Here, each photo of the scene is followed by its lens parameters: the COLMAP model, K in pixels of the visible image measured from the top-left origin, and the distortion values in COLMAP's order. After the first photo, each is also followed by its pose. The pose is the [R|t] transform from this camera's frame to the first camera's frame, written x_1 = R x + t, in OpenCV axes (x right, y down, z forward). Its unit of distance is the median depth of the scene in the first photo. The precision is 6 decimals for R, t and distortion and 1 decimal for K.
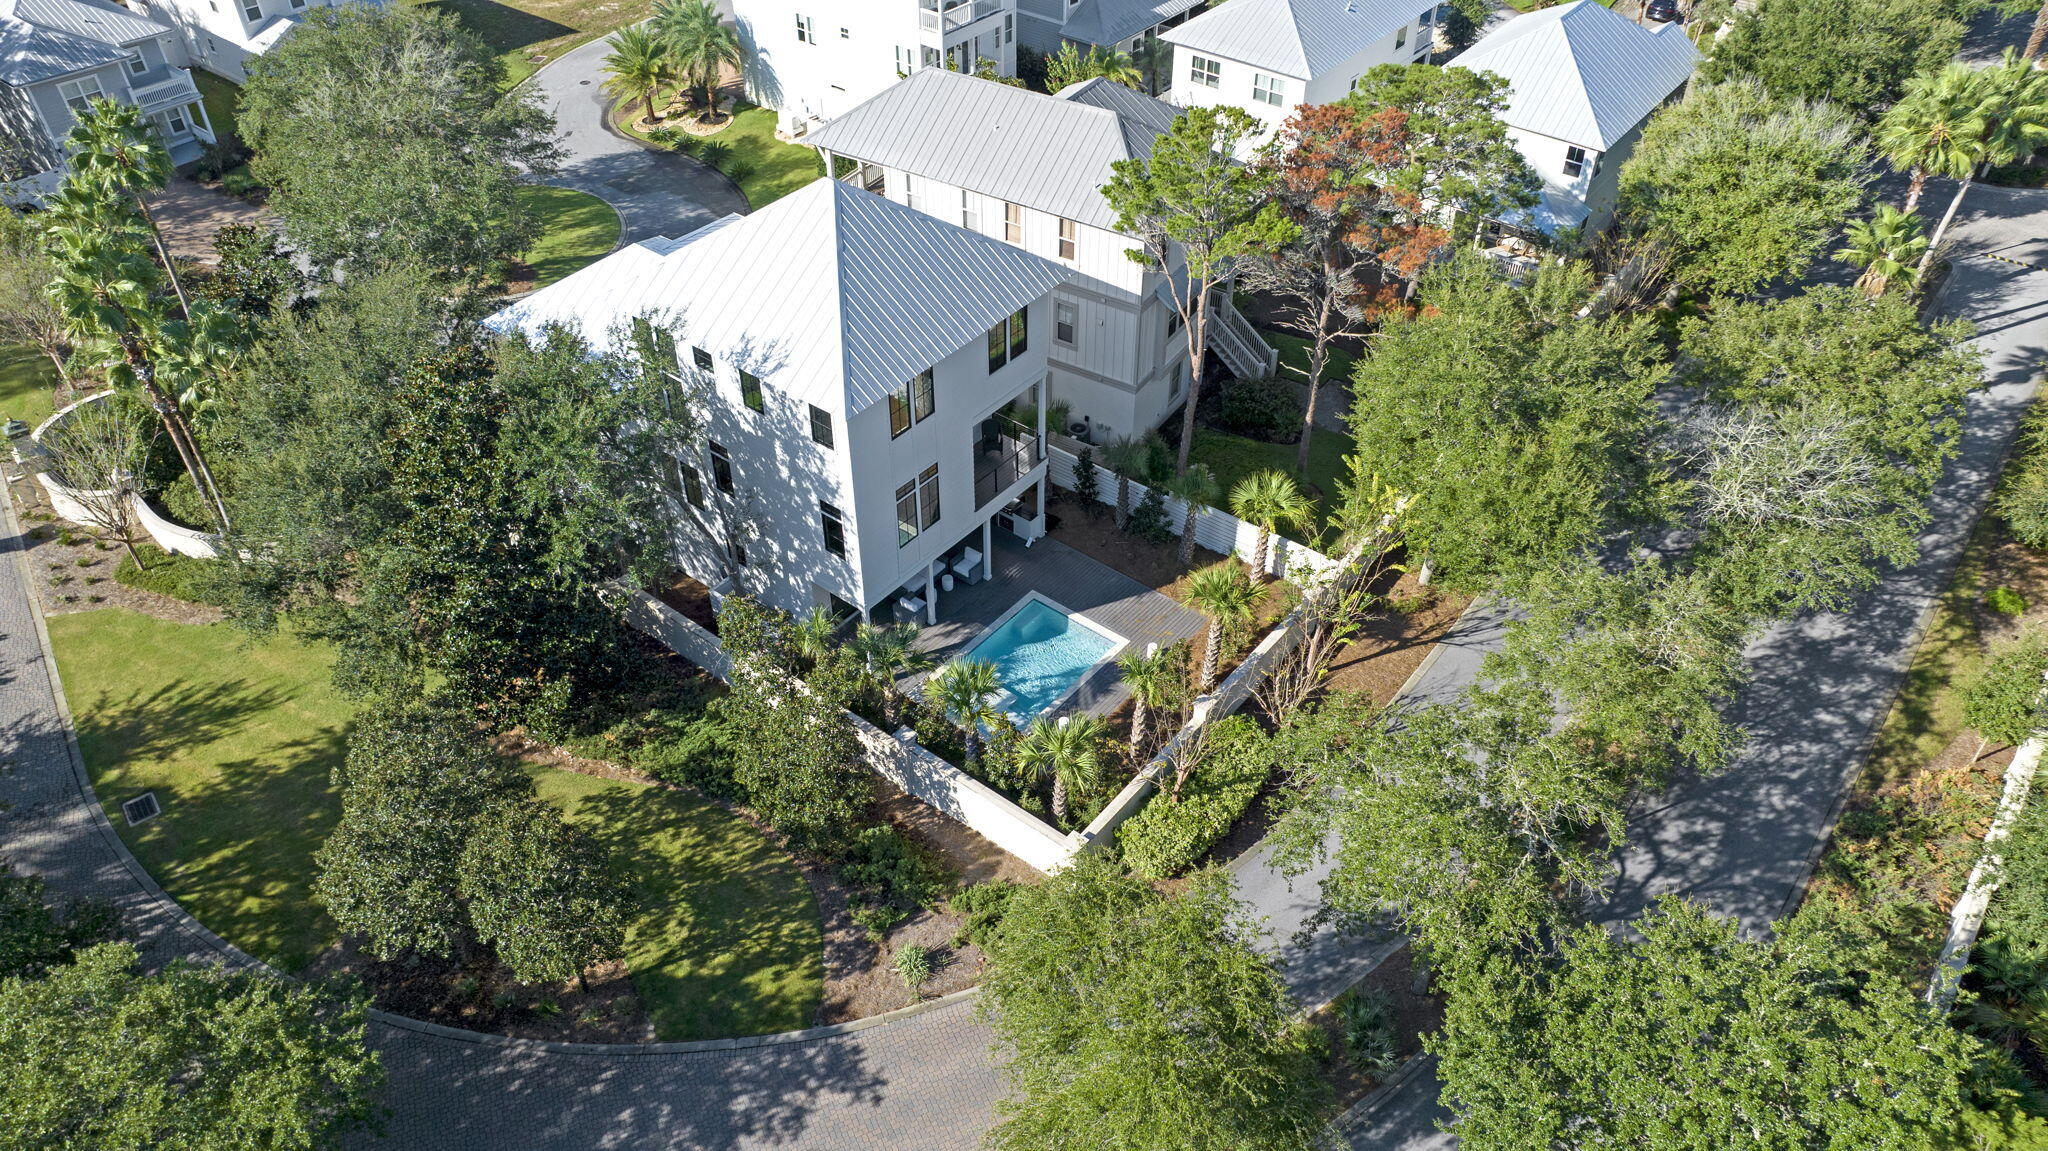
lens RADIAL K [[1356.1, 0, 1024.0], [0, 1356.1, 575.5], [0, 0, 1]] dist [0.000348, -0.041779]
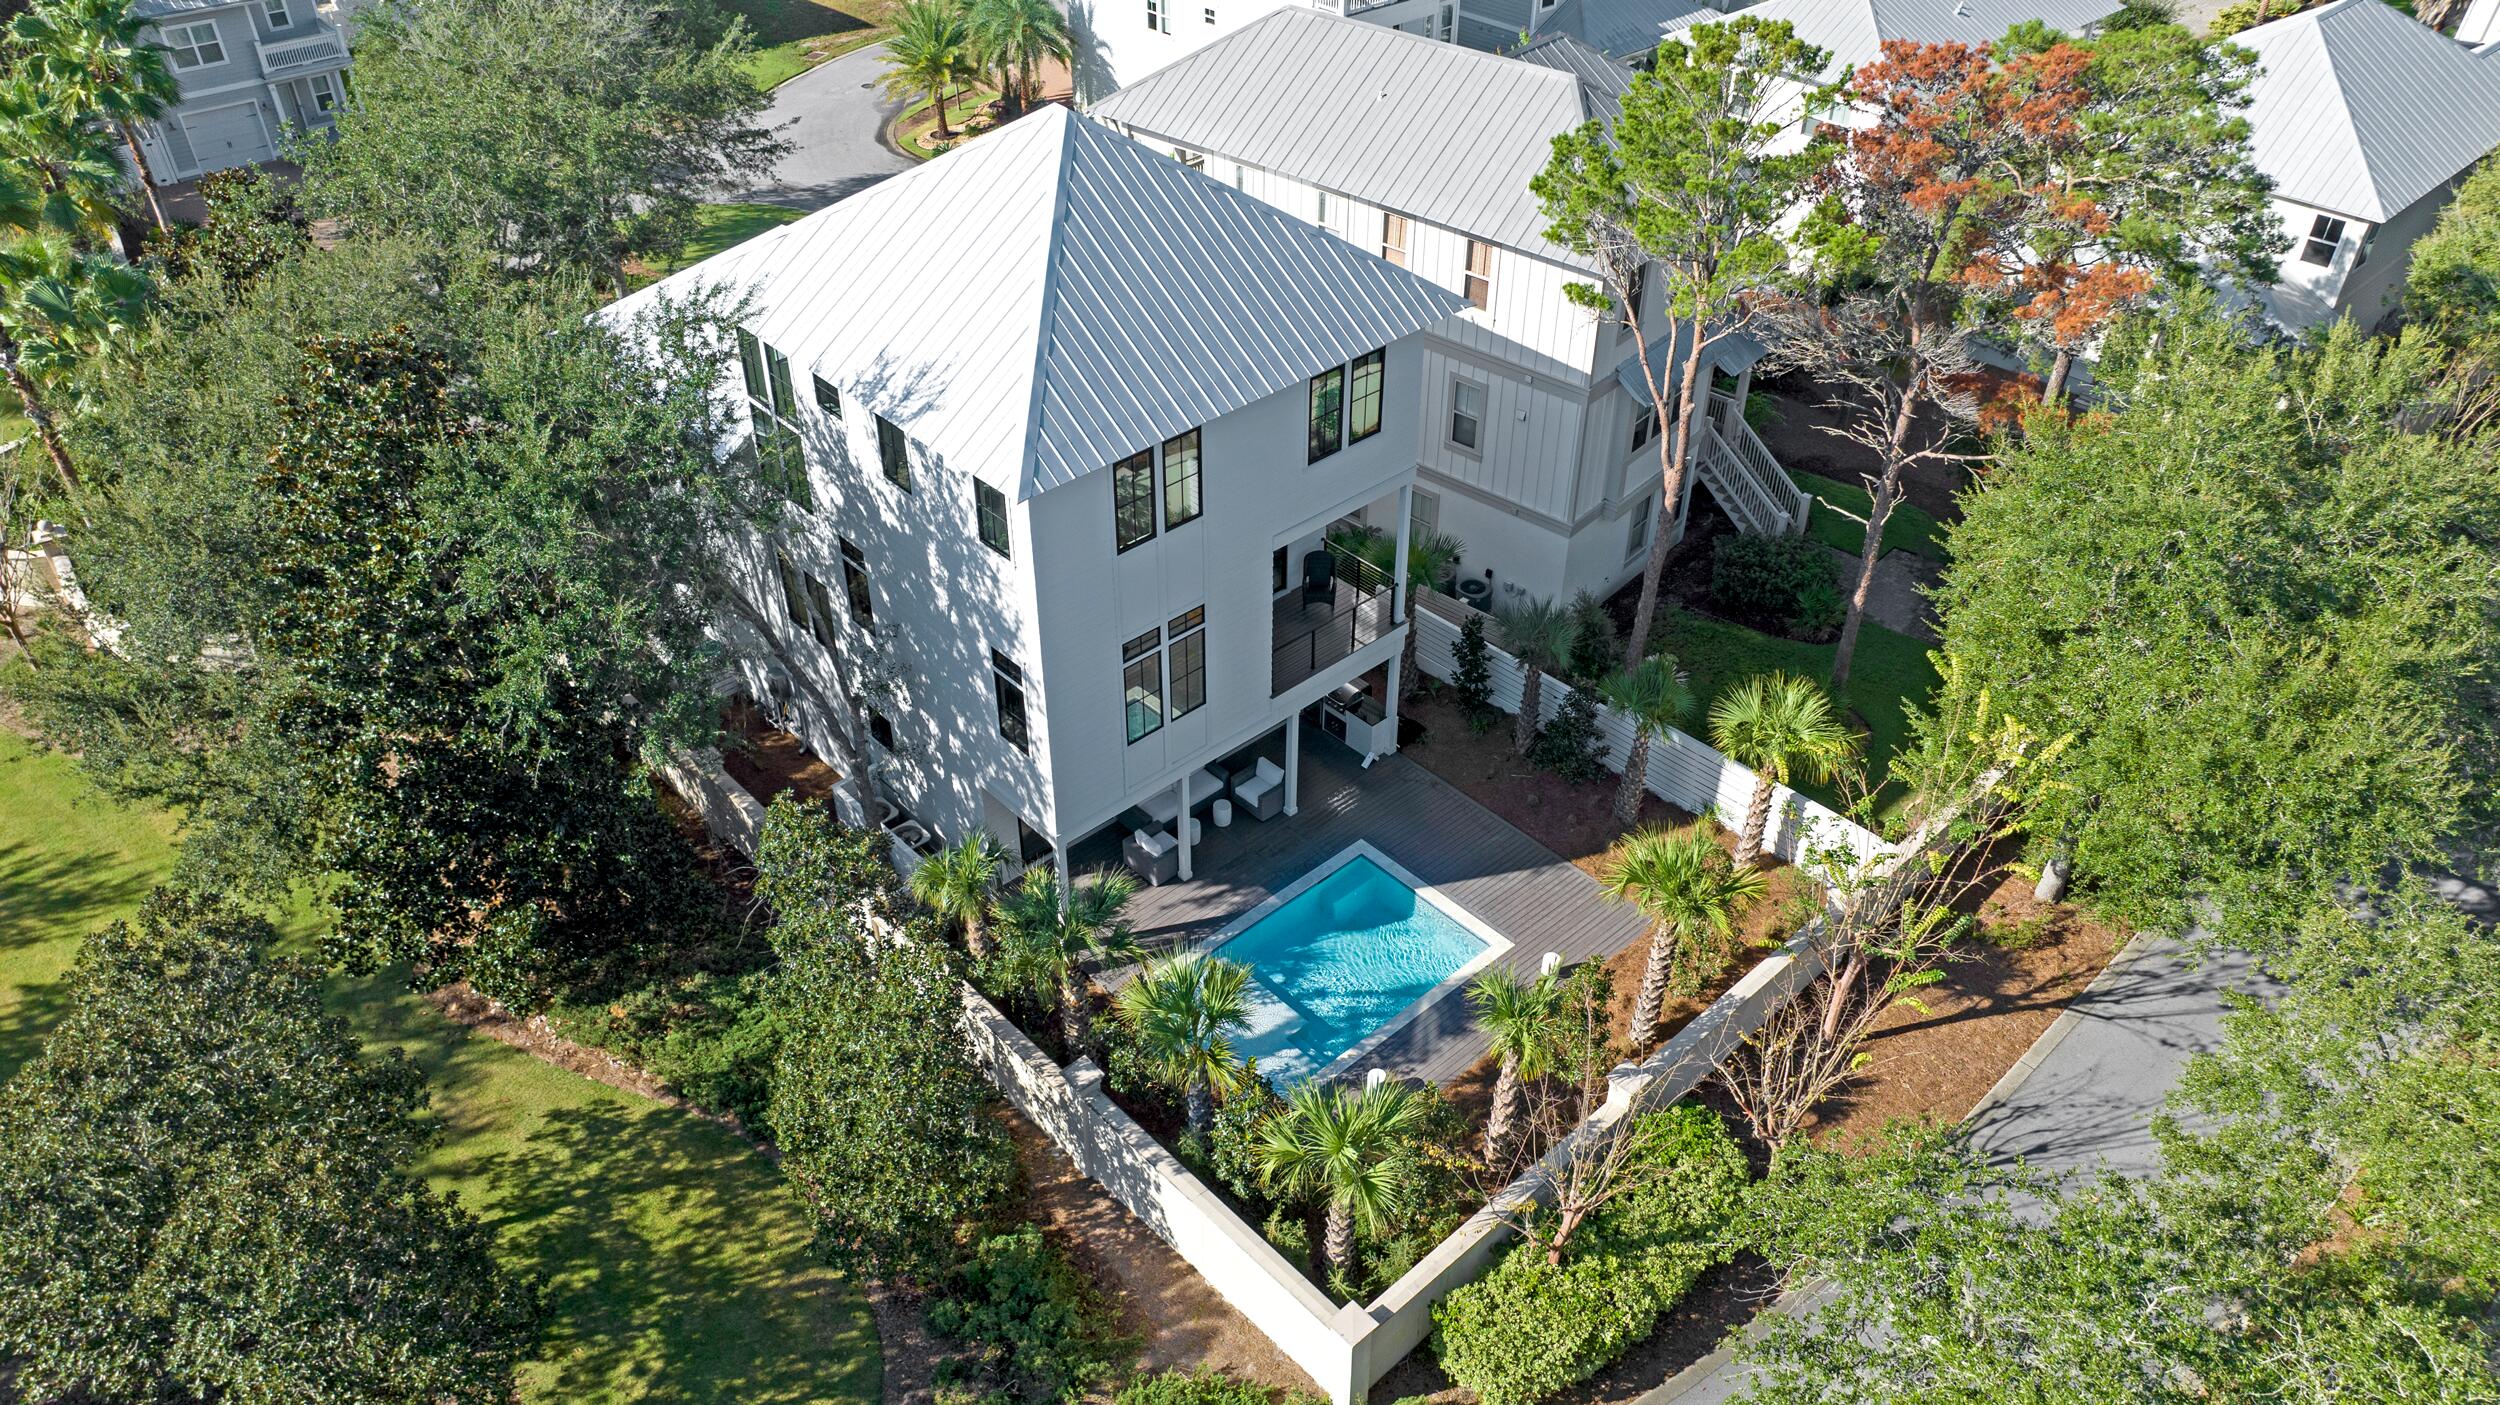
lens RADIAL K [[1732.9, 0, 1250.0], [0, 1732.9, 702.5], [0, 0, 1]] dist [-0.013218, -0.003273]
pose [[0.988850, 0.093865, -0.115604, 0.045107], [-0.100811, 0.993342, -0.055766, -0.002197], [0.109600, 0.066798, 0.991729, 0.261859]]
